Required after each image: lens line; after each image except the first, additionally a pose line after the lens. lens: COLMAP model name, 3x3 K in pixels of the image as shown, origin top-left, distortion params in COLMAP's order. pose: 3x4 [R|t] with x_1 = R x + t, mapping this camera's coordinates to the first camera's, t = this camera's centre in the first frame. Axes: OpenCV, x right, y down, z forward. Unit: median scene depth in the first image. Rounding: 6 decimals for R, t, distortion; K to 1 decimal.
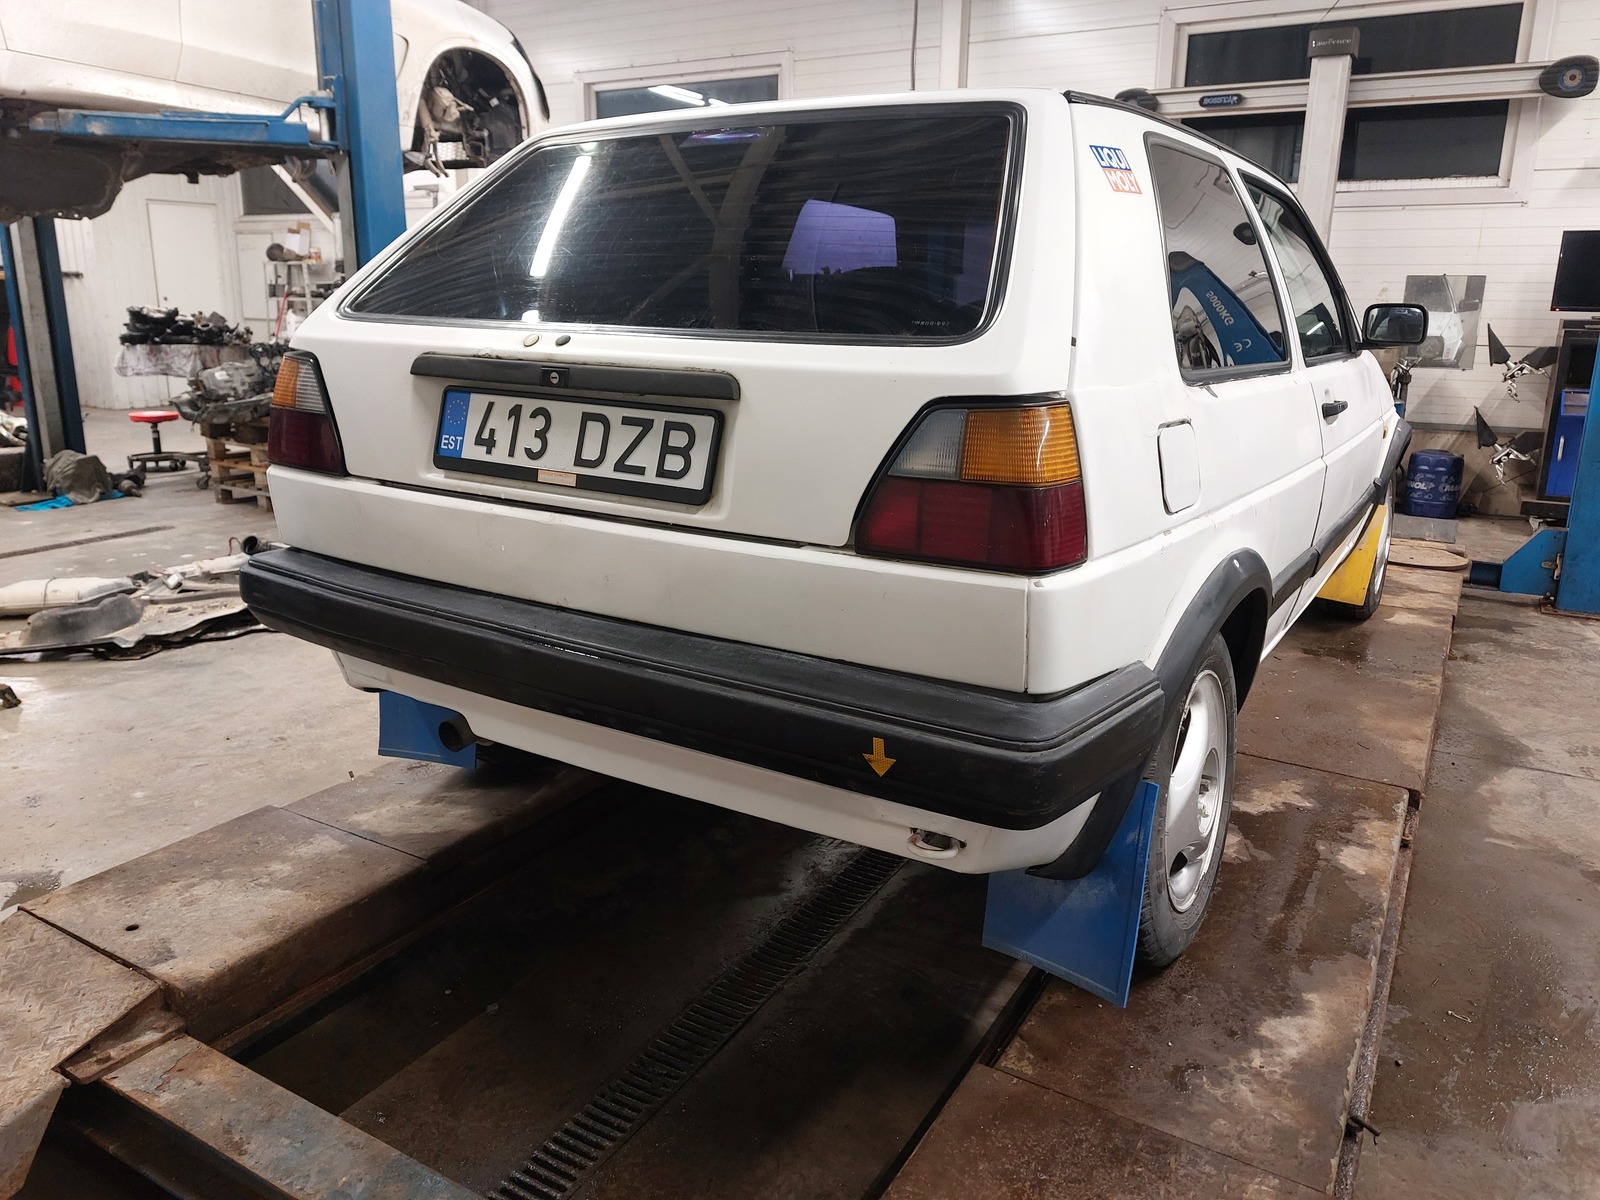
lens RADIAL K [[1139.4, 0, 800.0], [0, 1139.4, 600.0], [0, 0, 1]] dist [0.128137, -0.134878]
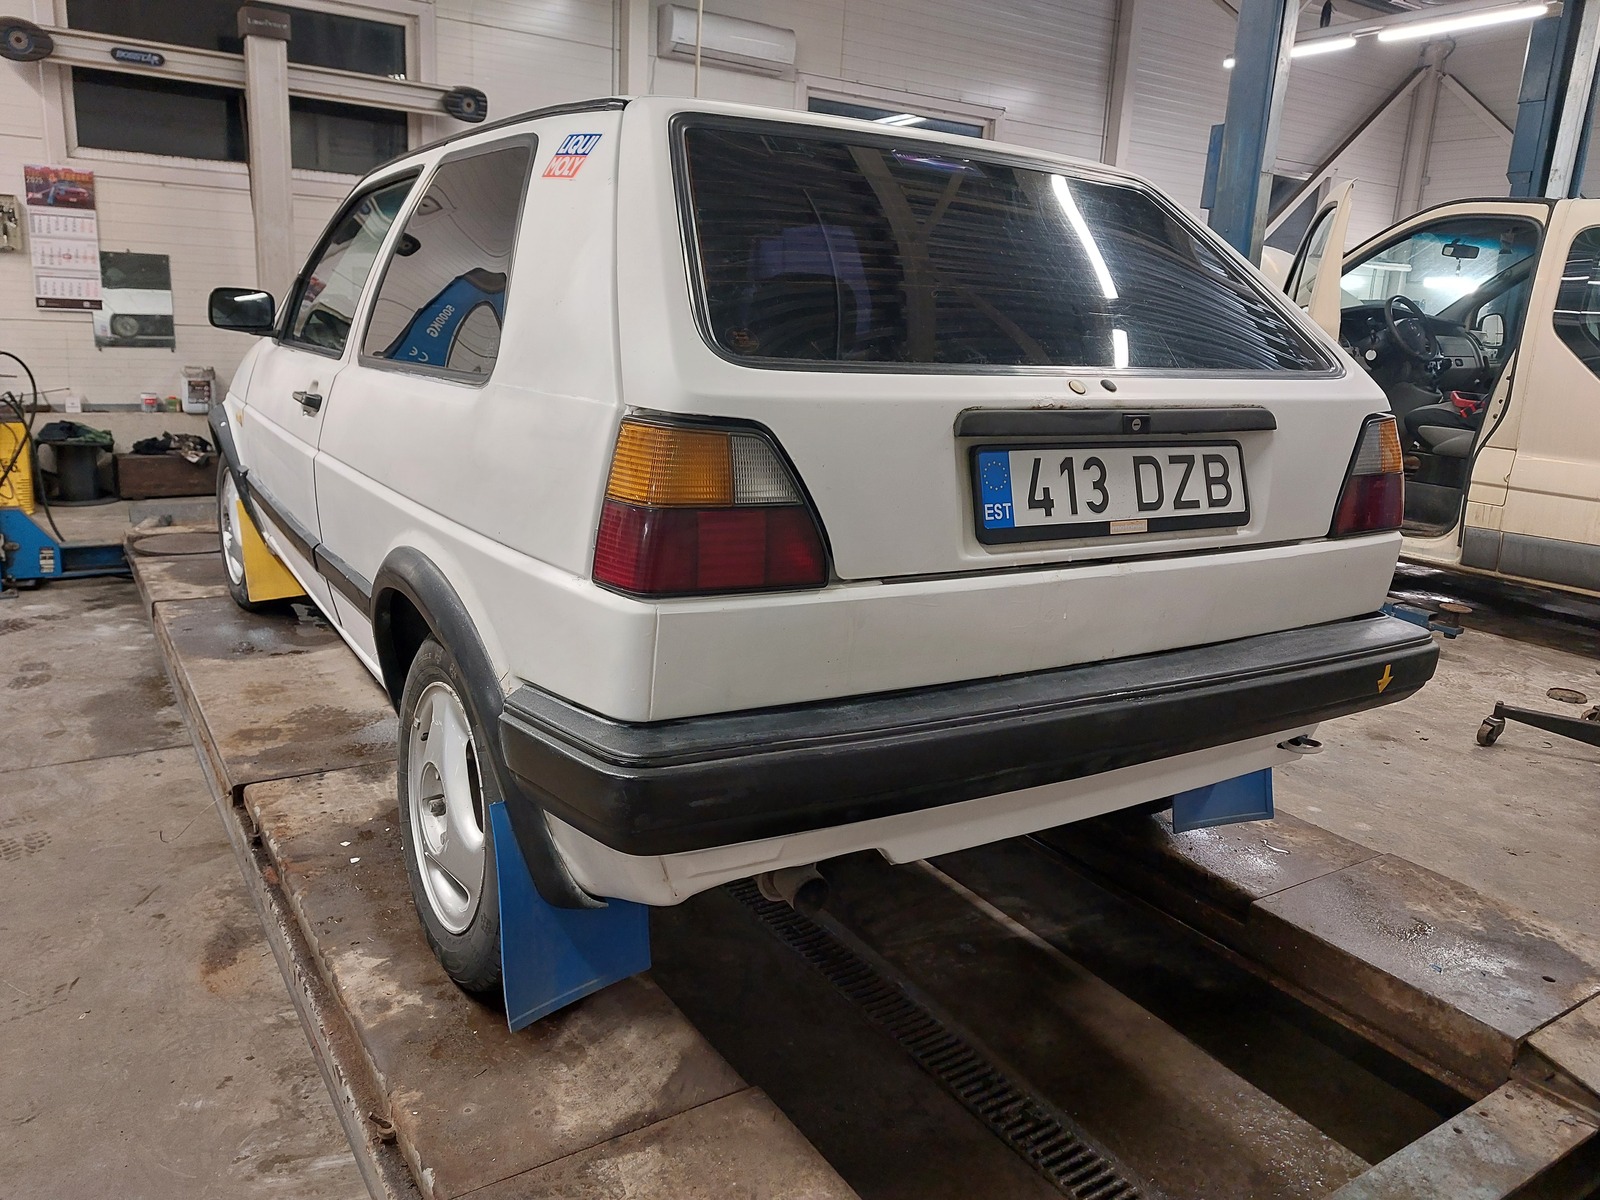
lens RADIAL K [[1165.9, 0, 805.3], [0, 1165.9, 573.5], [0, 0, 1]] dist [0.003306, 0.002950]
pose [[0.443604, -0.194100, 0.874952, -1.172221], [0.187970, 0.974702, 0.120927, -0.232598], [-0.876289, 0.110821, 0.468867, 0.766032]]
